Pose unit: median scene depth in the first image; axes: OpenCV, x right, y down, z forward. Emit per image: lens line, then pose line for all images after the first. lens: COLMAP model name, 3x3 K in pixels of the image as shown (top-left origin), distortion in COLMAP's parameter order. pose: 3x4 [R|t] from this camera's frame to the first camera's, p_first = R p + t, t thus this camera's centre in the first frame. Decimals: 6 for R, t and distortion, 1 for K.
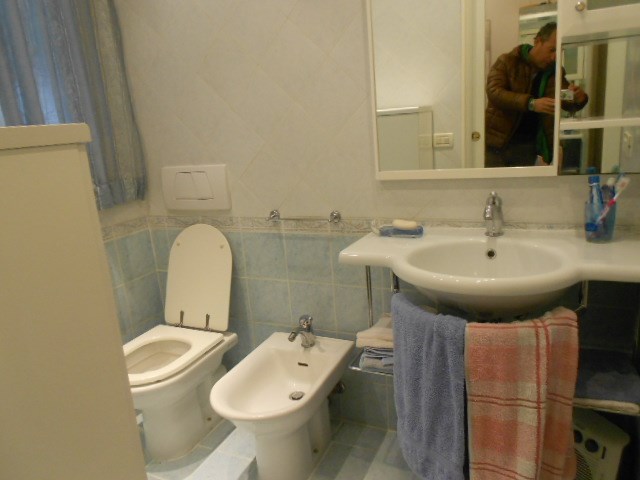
lens RADIAL K [[484.7, 0, 319.7], [0, 484.7, 240.7], [0, 0, 1]] dist [-0.005292, 0.001105]
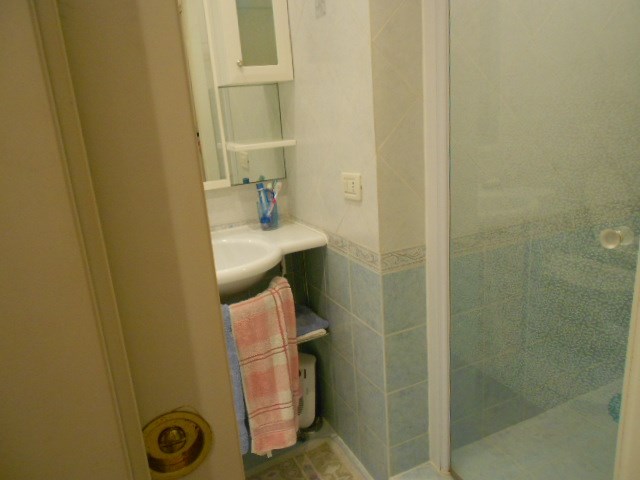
lens RADIAL K [[484.7, 0, 318.4], [0, 484.7, 240.0], [0, 0, 1]] dist [-0.005292, 0.001105]
pose [[0.643310, -0.177639, 0.744713, -0.439779], [0.210843, 0.976203, 0.050723, -0.011796], [-0.736001, 0.124387, 0.665455, -0.030002]]
